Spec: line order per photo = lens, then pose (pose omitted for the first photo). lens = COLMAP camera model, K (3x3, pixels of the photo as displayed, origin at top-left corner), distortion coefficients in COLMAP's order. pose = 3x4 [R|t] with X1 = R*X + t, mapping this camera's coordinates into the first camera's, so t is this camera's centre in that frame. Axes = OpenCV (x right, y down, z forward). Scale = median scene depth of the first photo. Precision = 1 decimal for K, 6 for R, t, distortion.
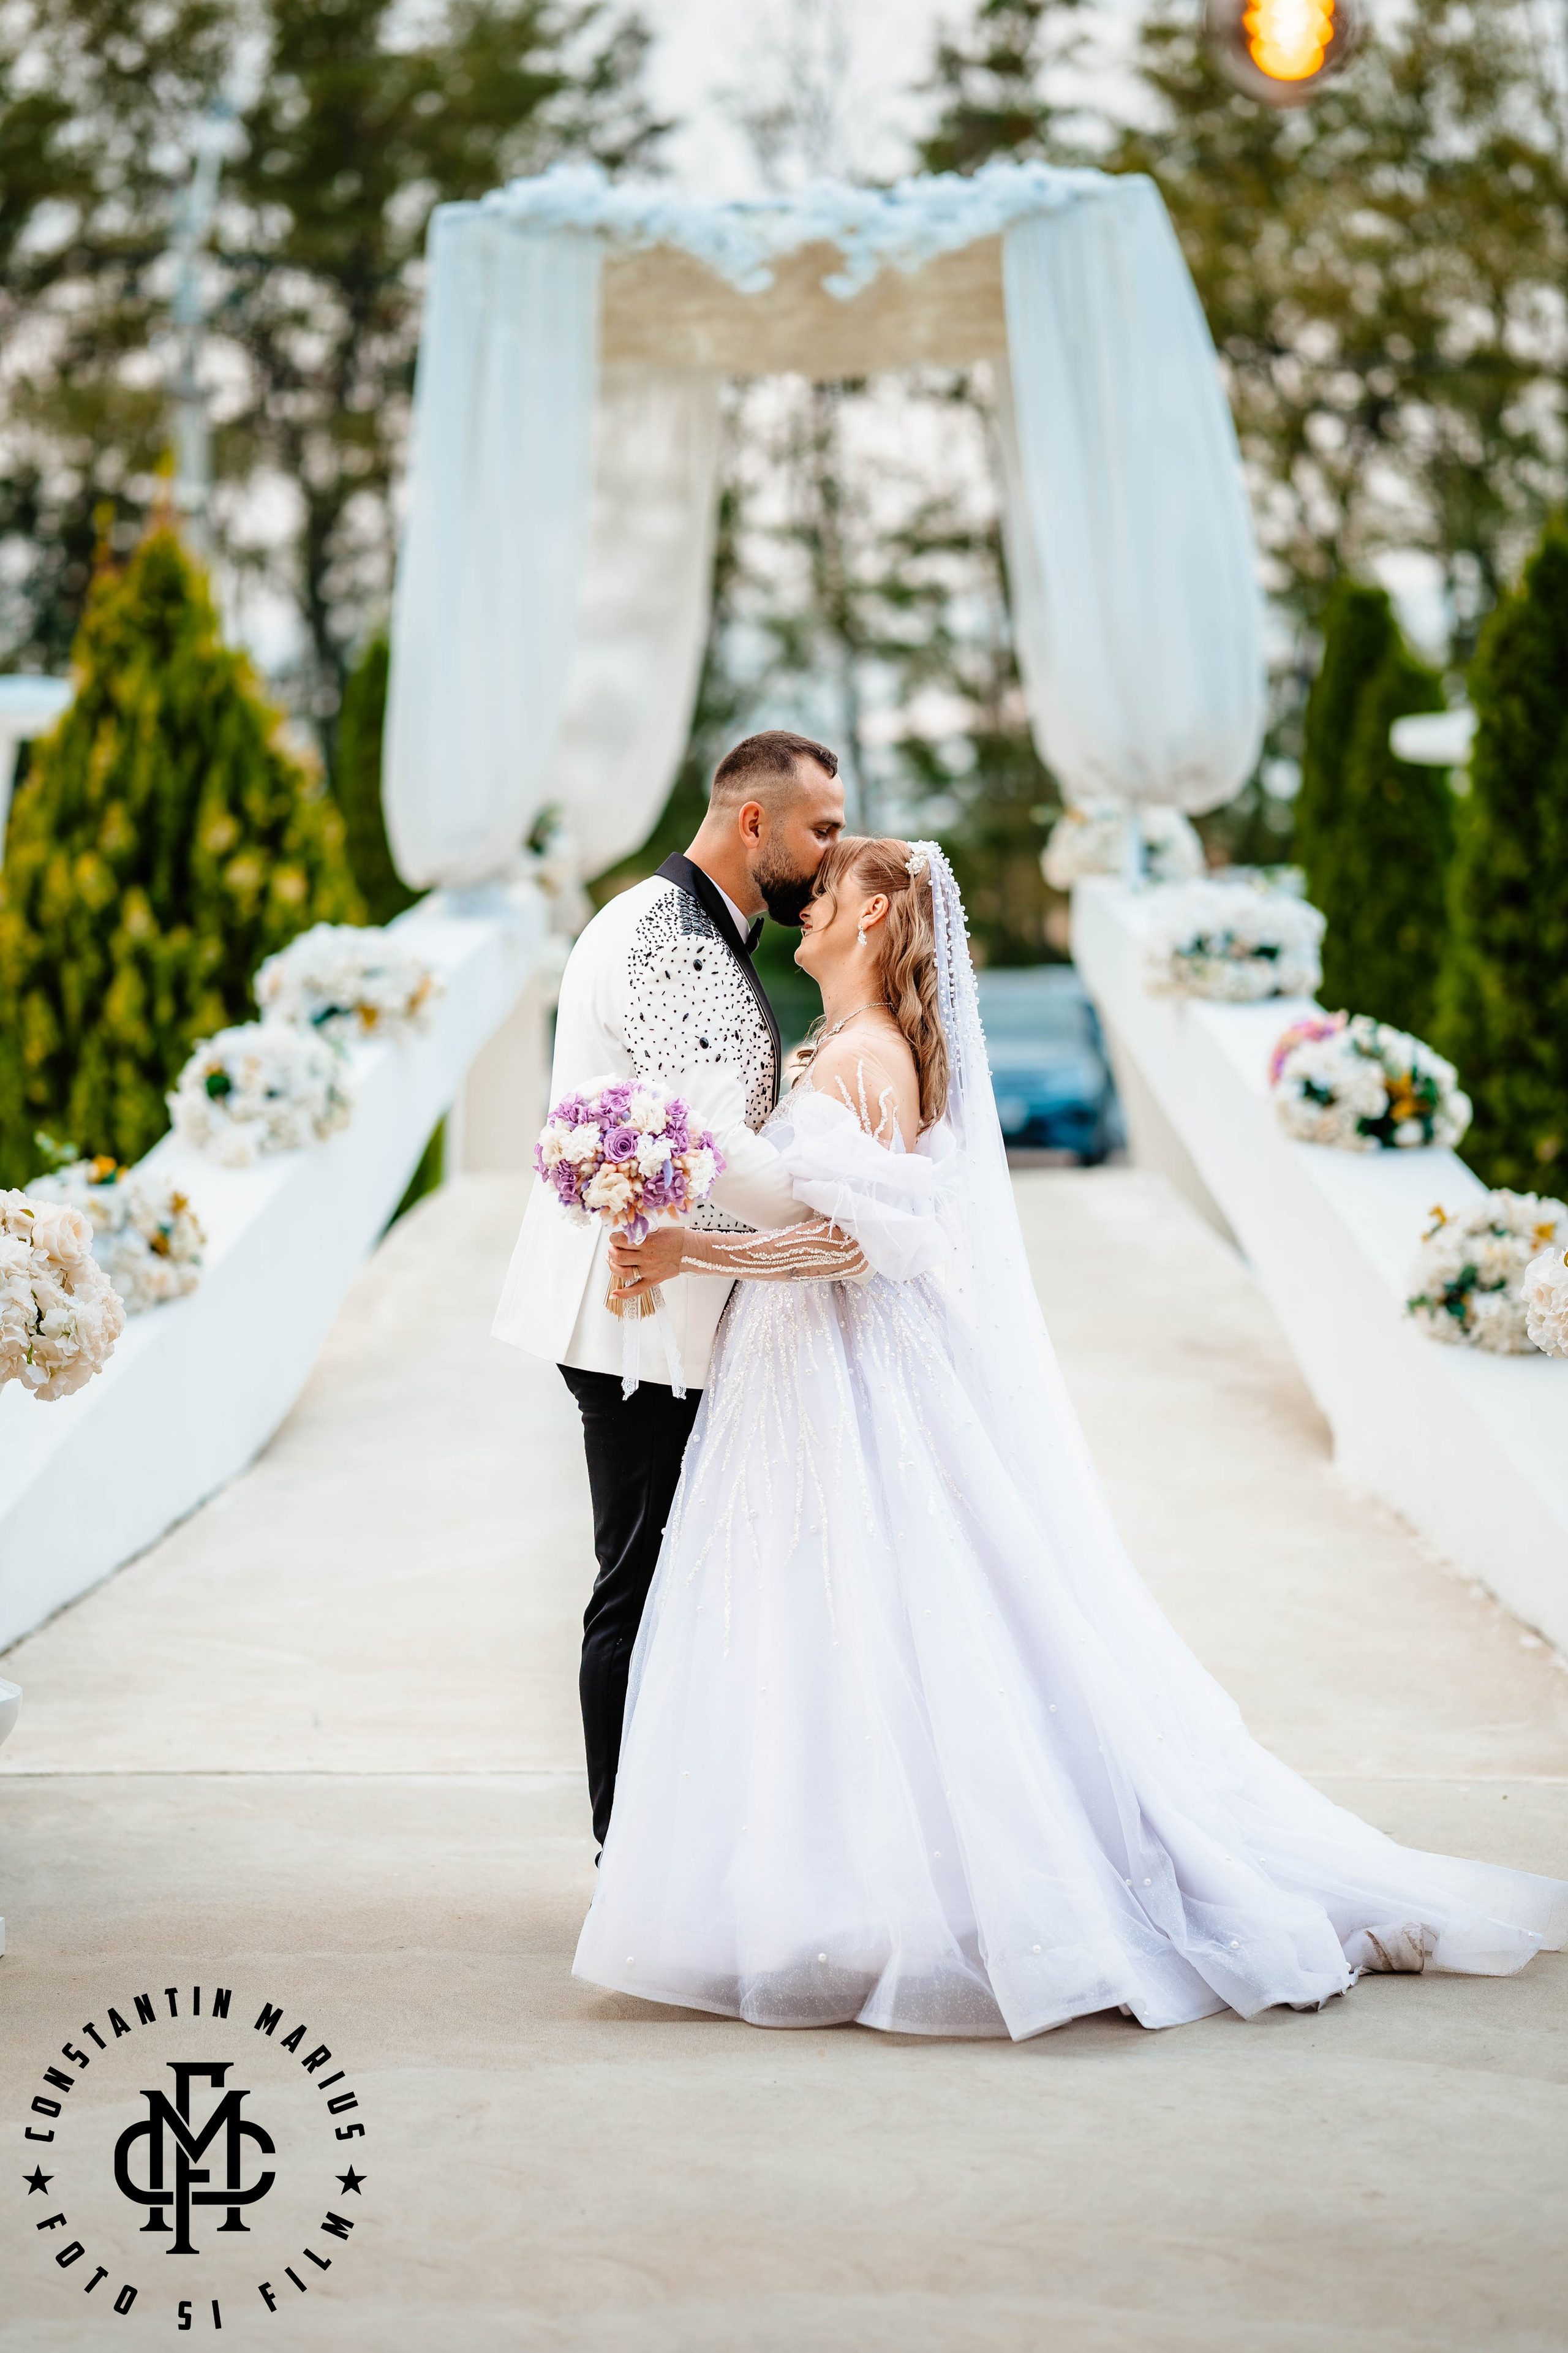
lens RADIAL K [[5599.6, 0, 784.0], [0, 5599.6, 1176.5], [0, 0, 1]] dist [0.748070, 0.042354]
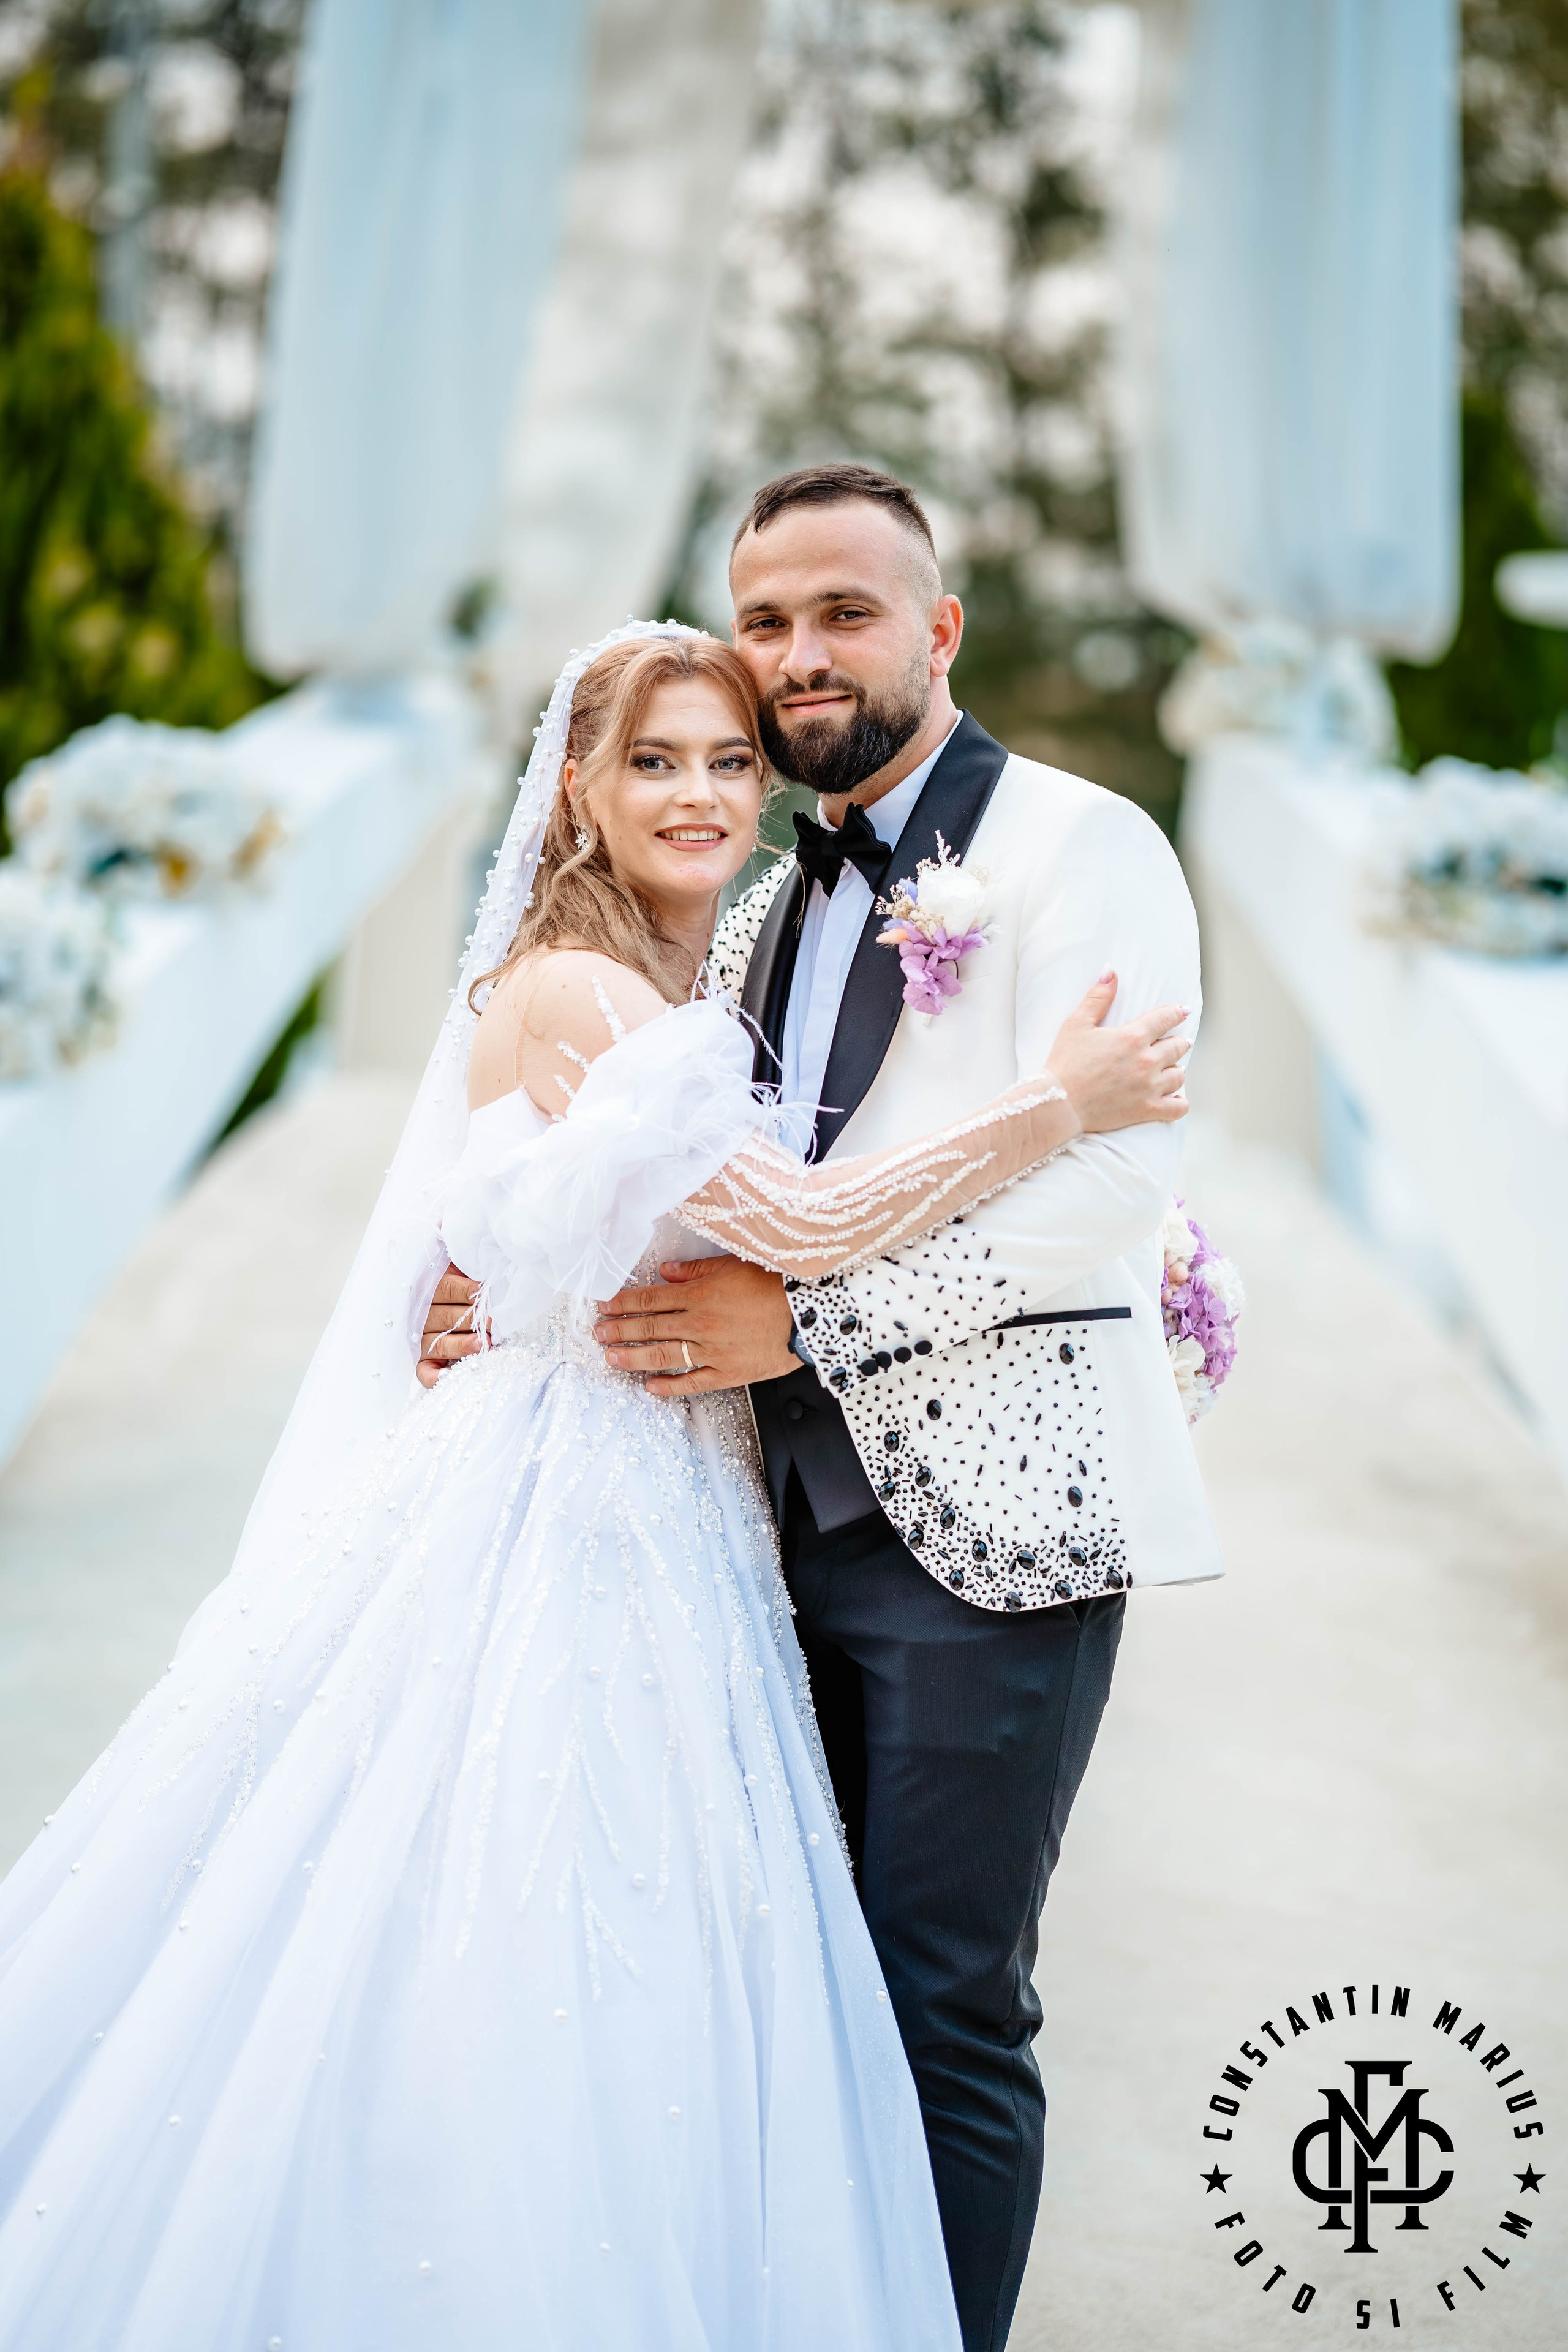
lens RADIAL K [[5859.9, 0, 784.0], [0, 5859.9, 1176.0], [0, 0, 1]] dist [0.945960, 0.144232]
pose [[0.996554, 0.082070, 0.012009, -0.008436], [-0.082391, 0.996171, 0.029242, -0.018597], [-0.009563, -0.030131, 0.999500, 0.301872]]
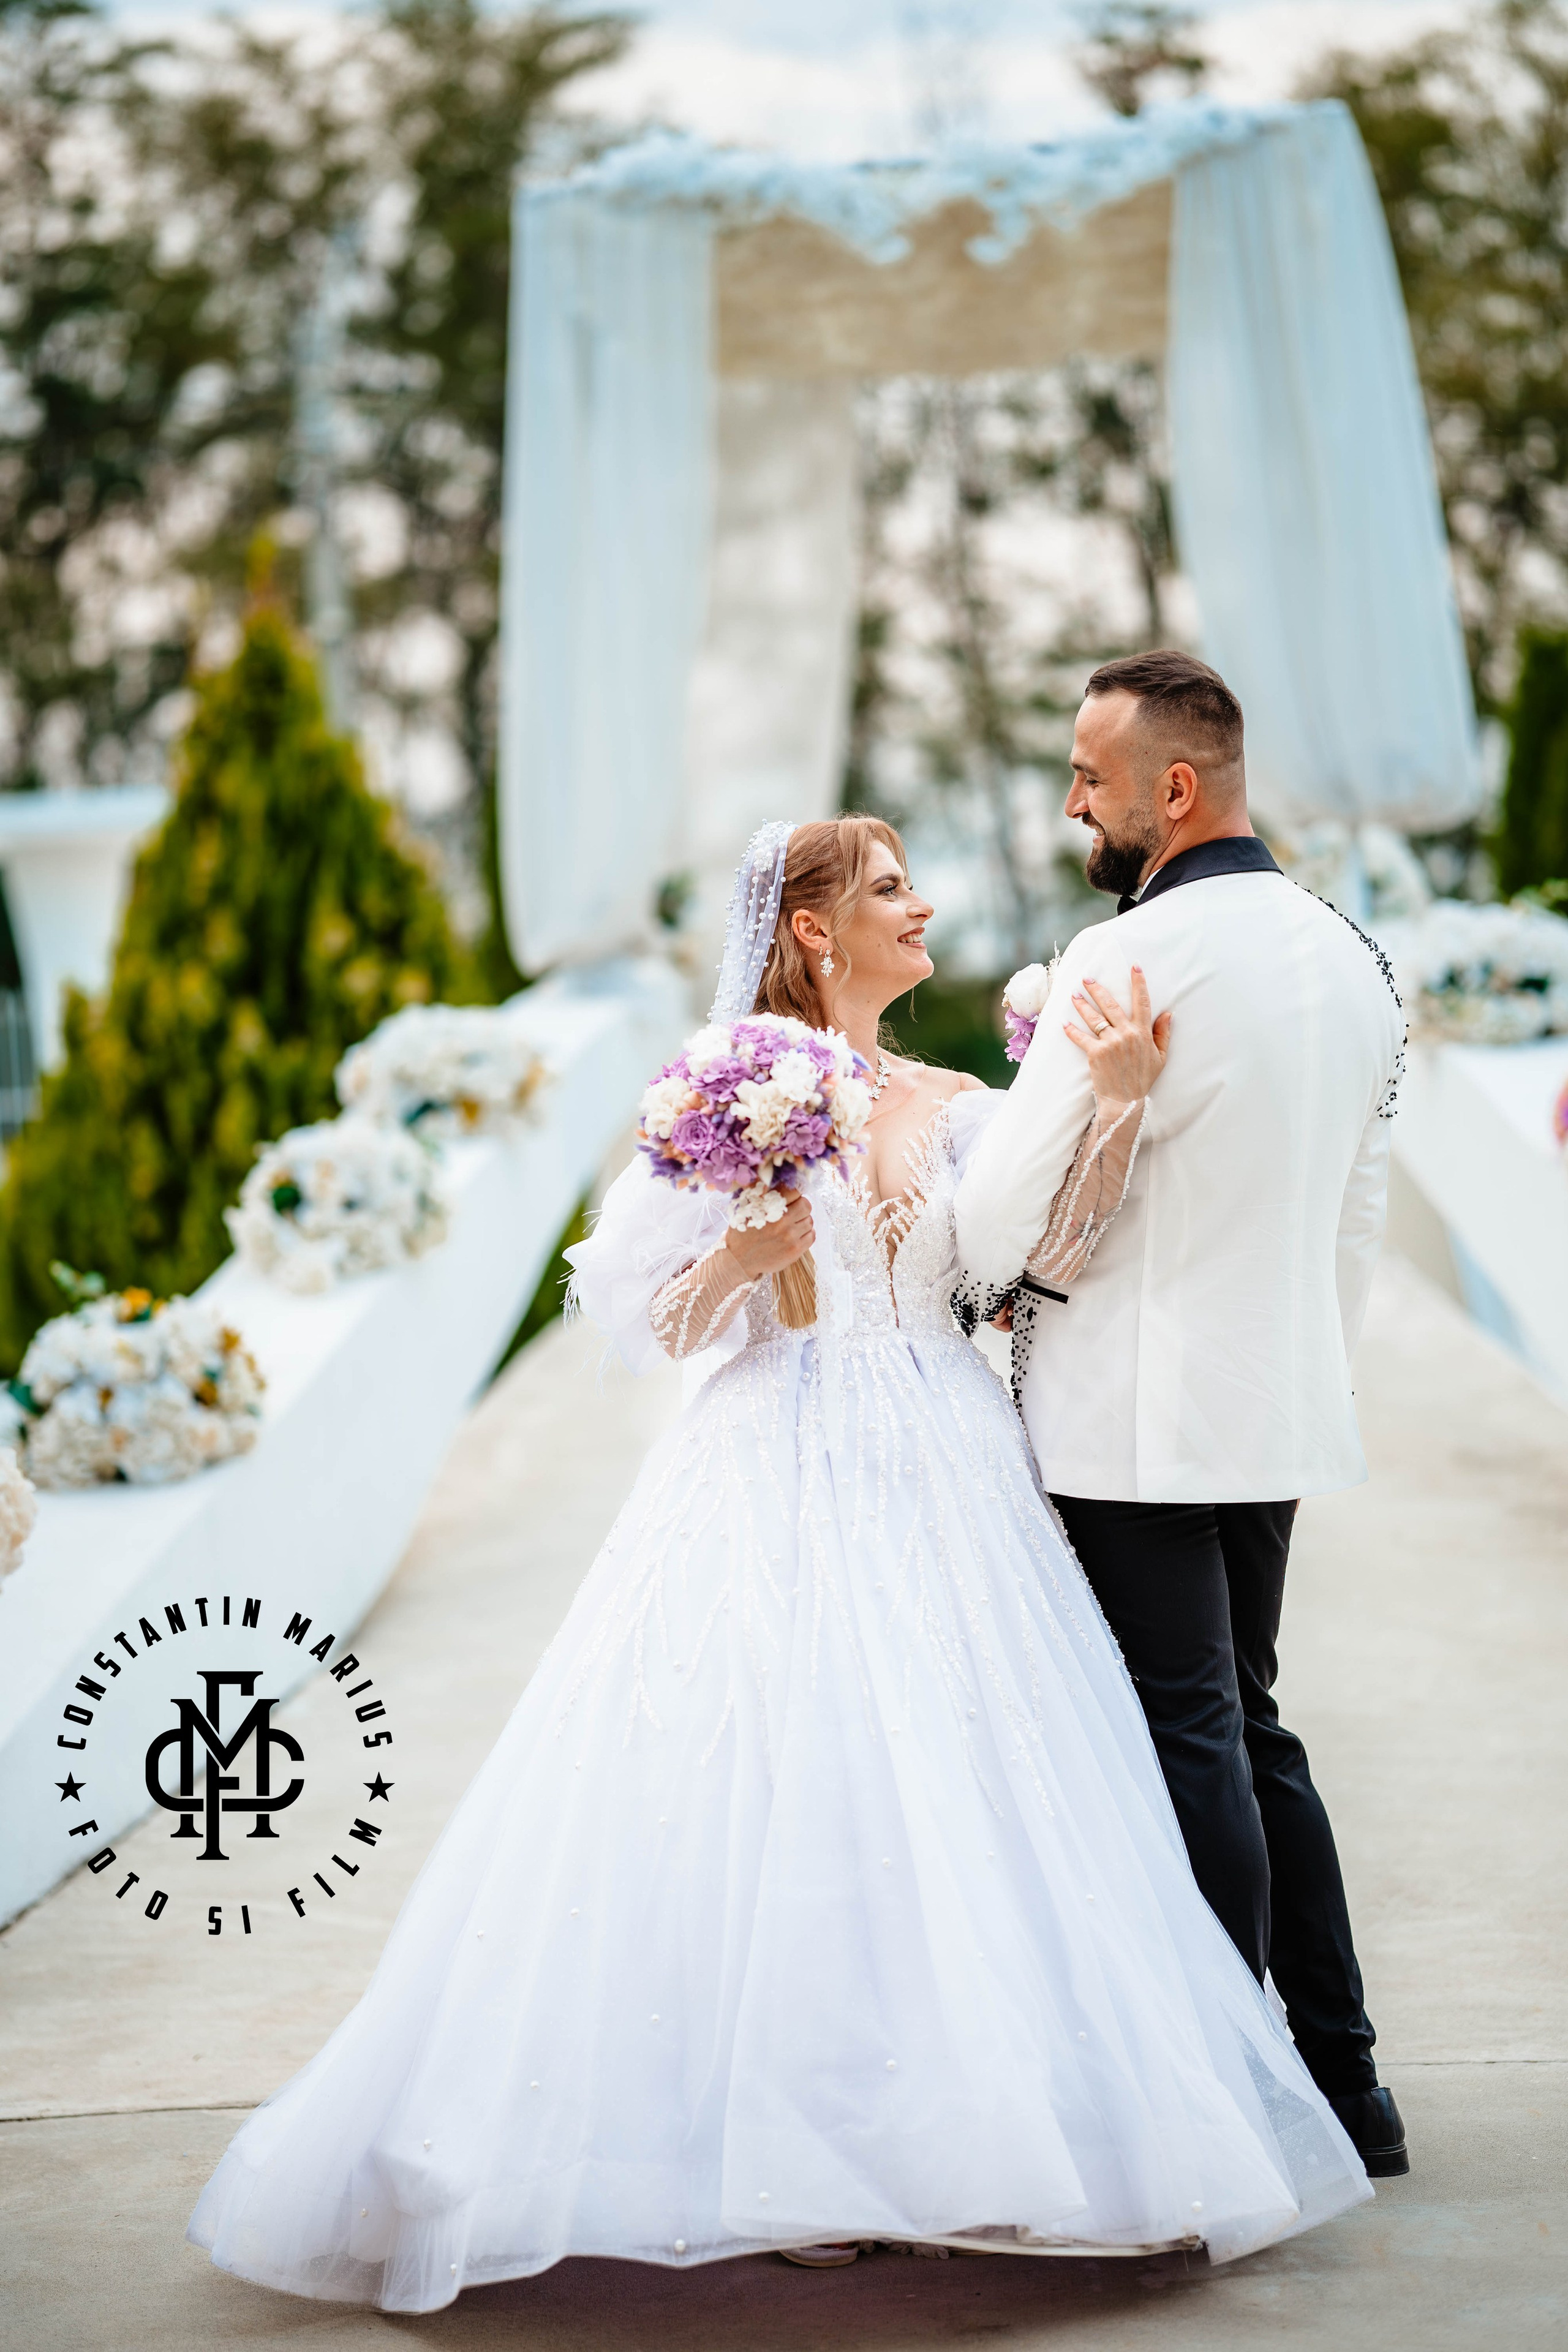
lens RADIAL K [[5597.7, 0, 784.0], [0, 5597.7, 1176.0], [0, 0, 1]] dist [0.748070, 0.042354]
pose [[0.998506, -0.045437, -0.030339, -0.001177], [0.044810, 0.998774, -0.021044, 0.001320], [0.031258, 0.019653, 0.999318, 0.151729]]
